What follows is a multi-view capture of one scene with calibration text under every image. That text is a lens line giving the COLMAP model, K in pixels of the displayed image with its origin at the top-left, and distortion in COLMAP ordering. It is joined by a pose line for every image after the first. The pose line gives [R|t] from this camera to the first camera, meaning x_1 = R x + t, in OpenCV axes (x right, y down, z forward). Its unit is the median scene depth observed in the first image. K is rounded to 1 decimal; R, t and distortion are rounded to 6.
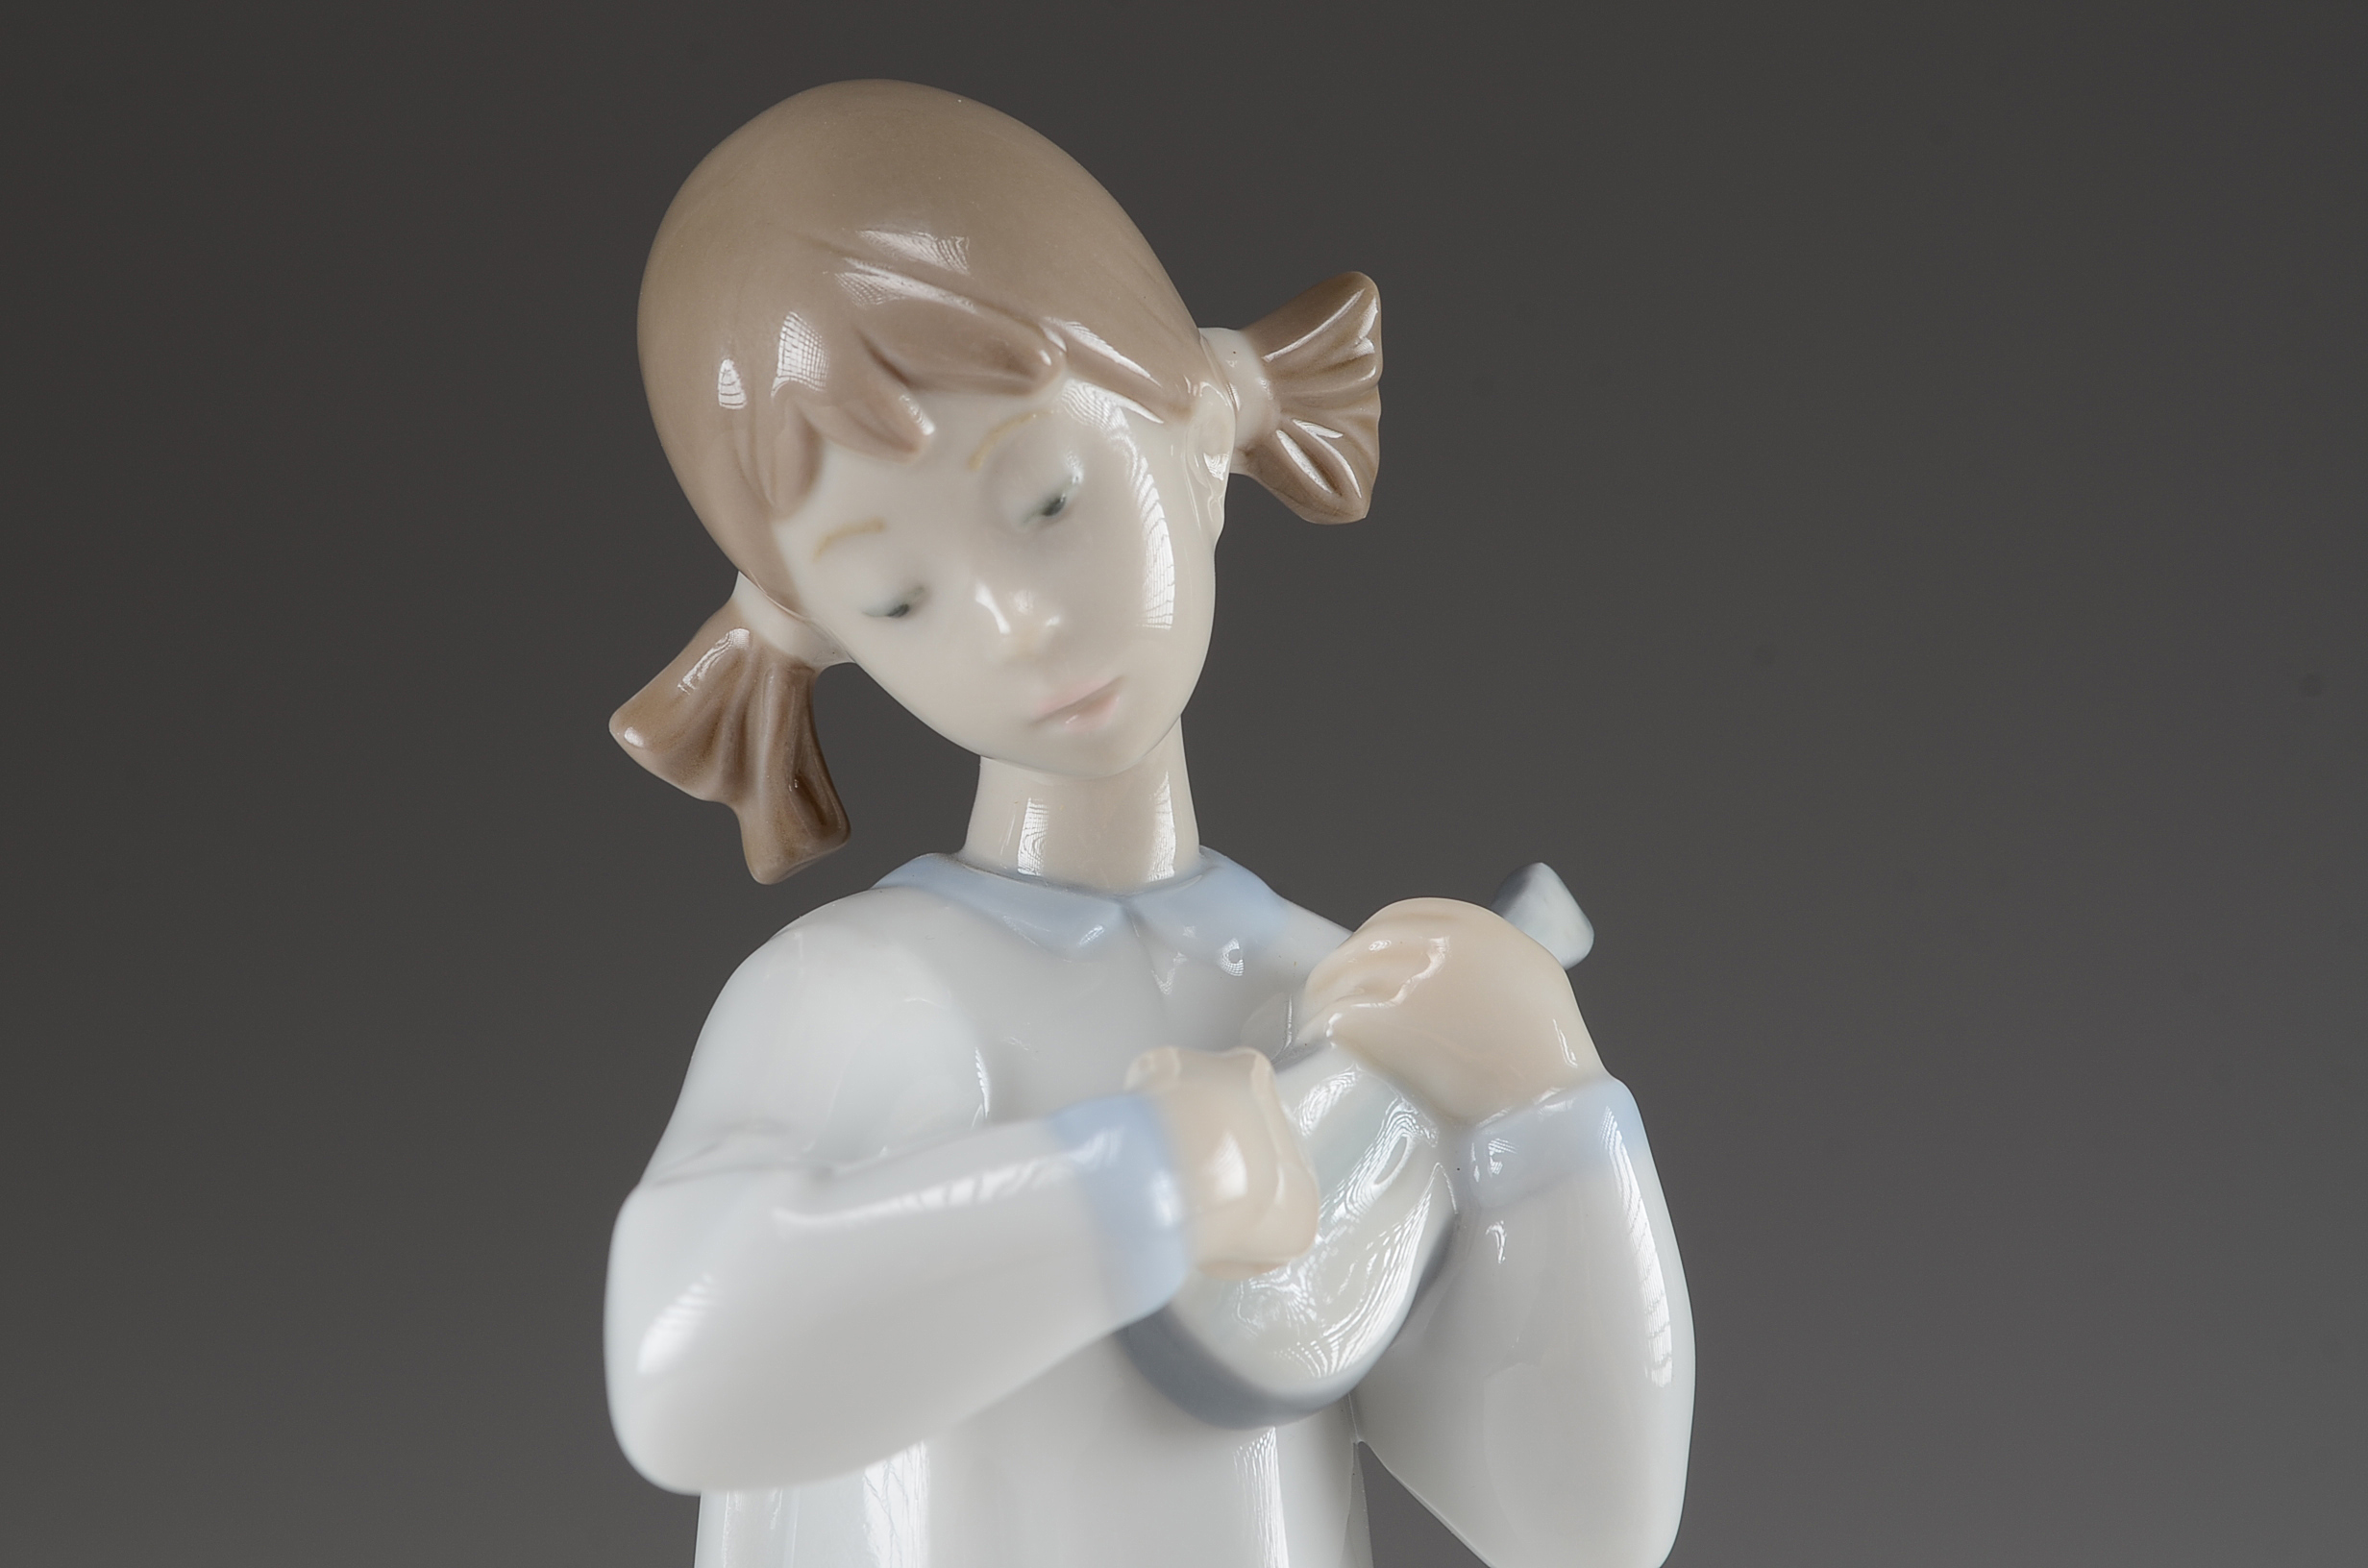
lens RADIAL K [[5533.3, 0, 1184.0], [0, 5533.3, 784.0], [0, 0, 1]] dist [-0.021647, -0.120301]
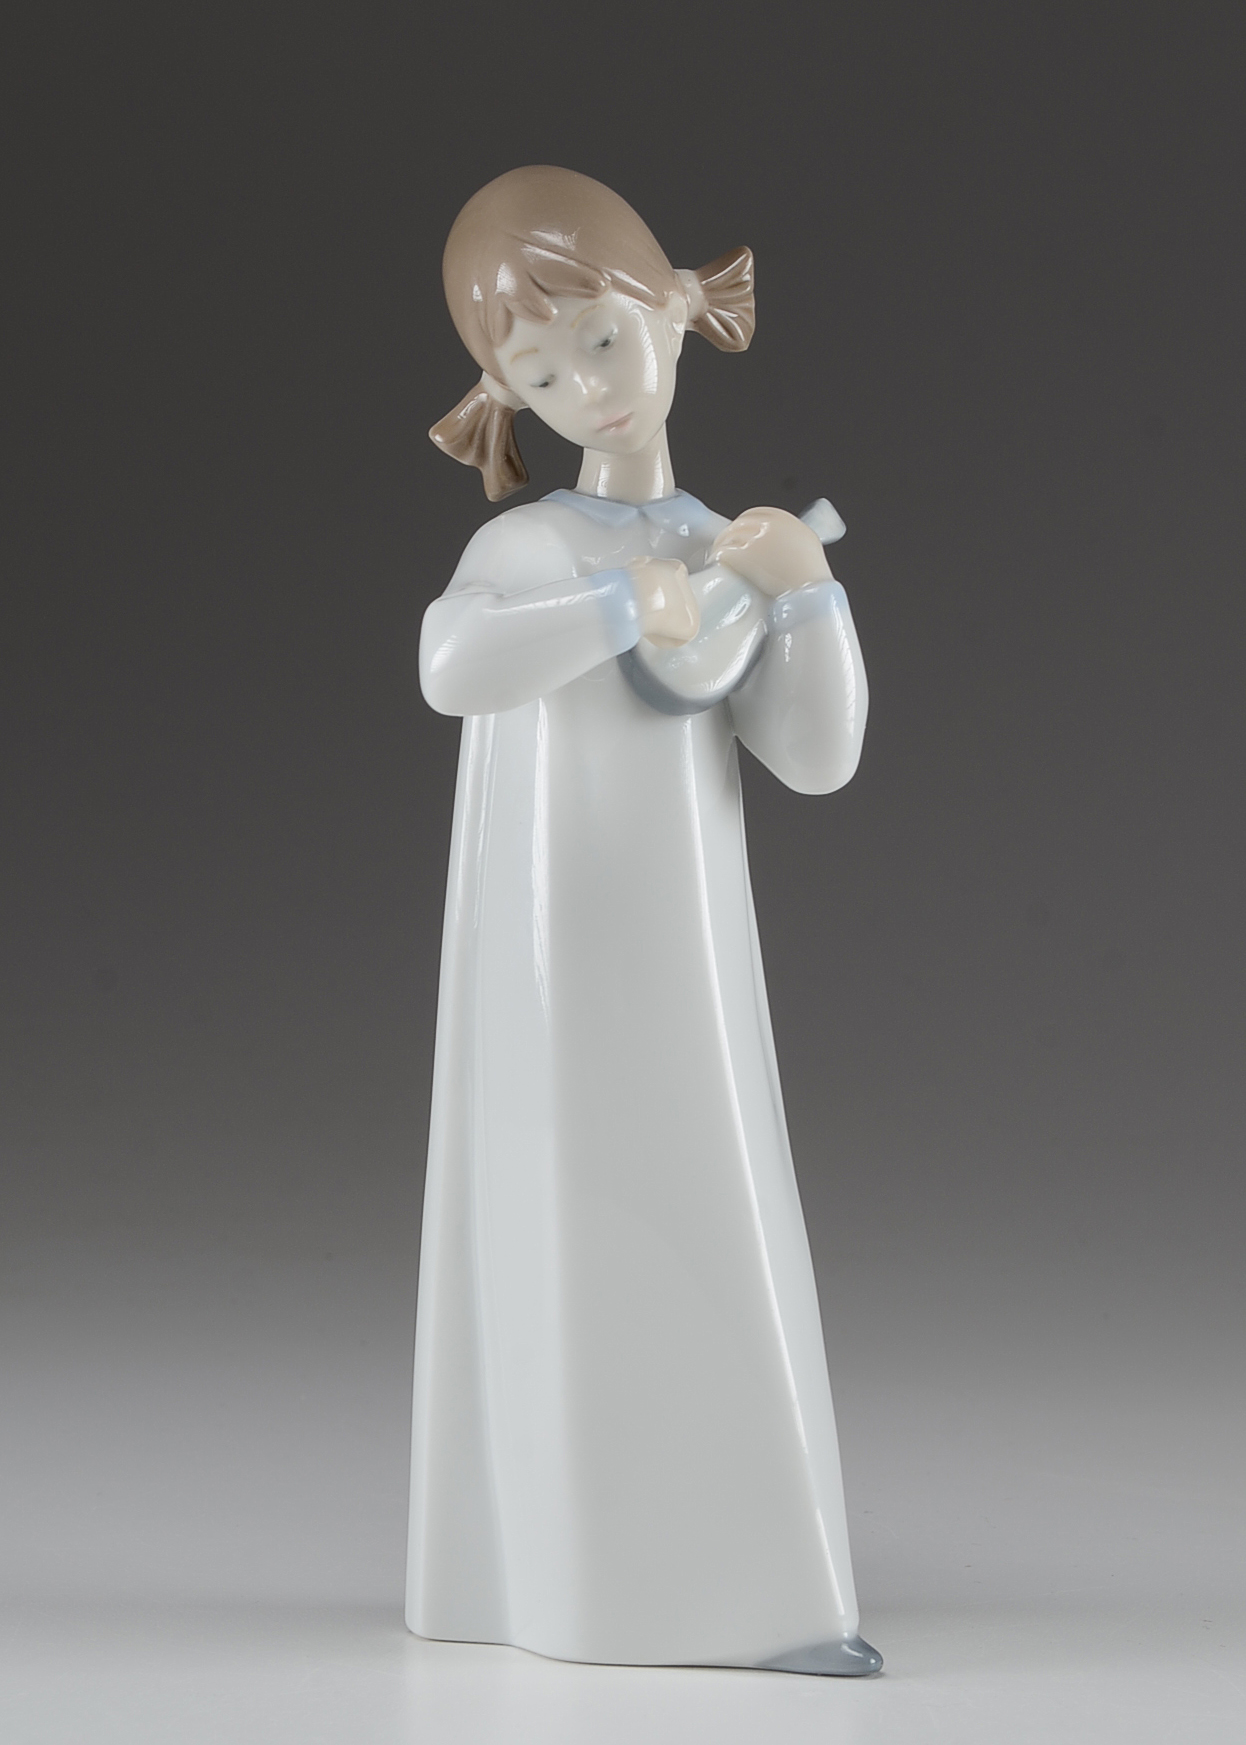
lens RADIAL K [[5736.2, 0, 623.0], [0, 5736.2, 872.5], [0, 0, 1]] dist [-0.176056, -1.039873]
pose [[0.996659, 0.018785, -0.079489, 0.187102], [-0.015567, 0.999041, 0.040913, 0.079488], [0.080181, -0.039539, 0.995996, -1.522523]]
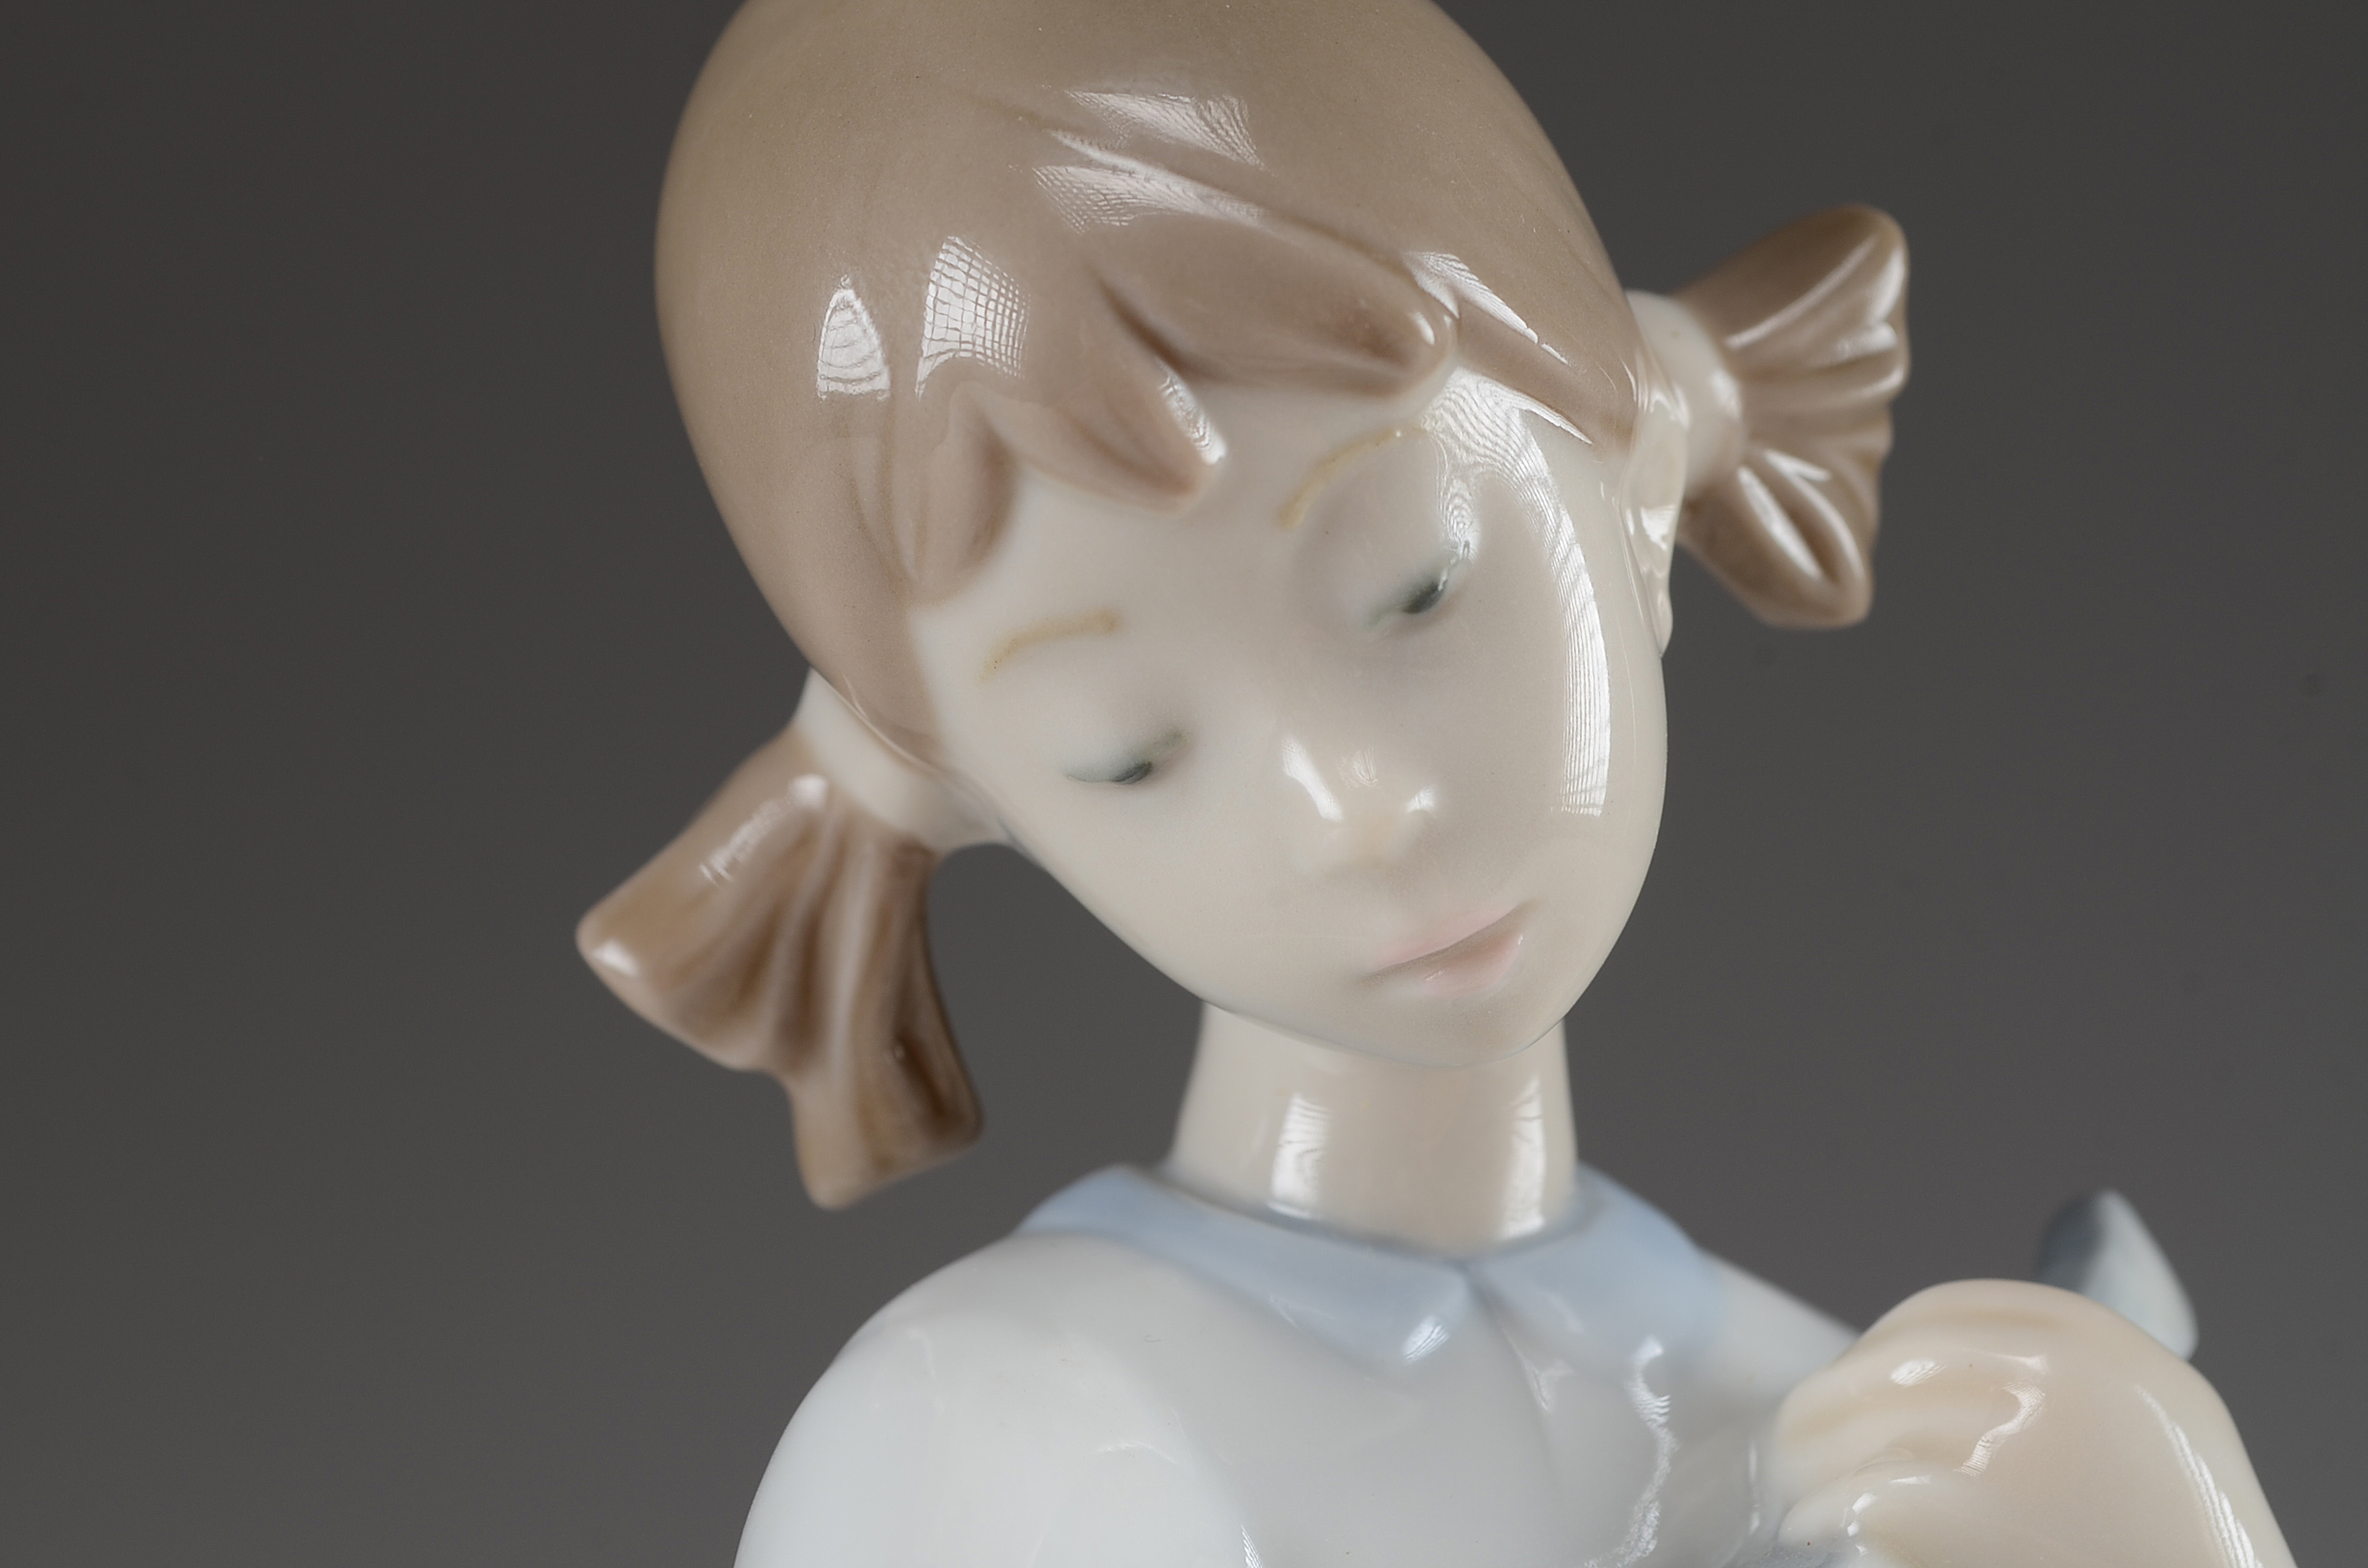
lens RADIAL K [[5533.3, 0, 1184.0], [0, 5533.3, 784.0], [0, 0, 1]] dist [-0.021647, -0.120301]
pose [[0.998236, 0.027649, 0.052537, -0.074160], [-0.027611, 0.999618, -0.001440, -0.028869], [-0.052557, -0.000013, 0.998618, 0.428498]]
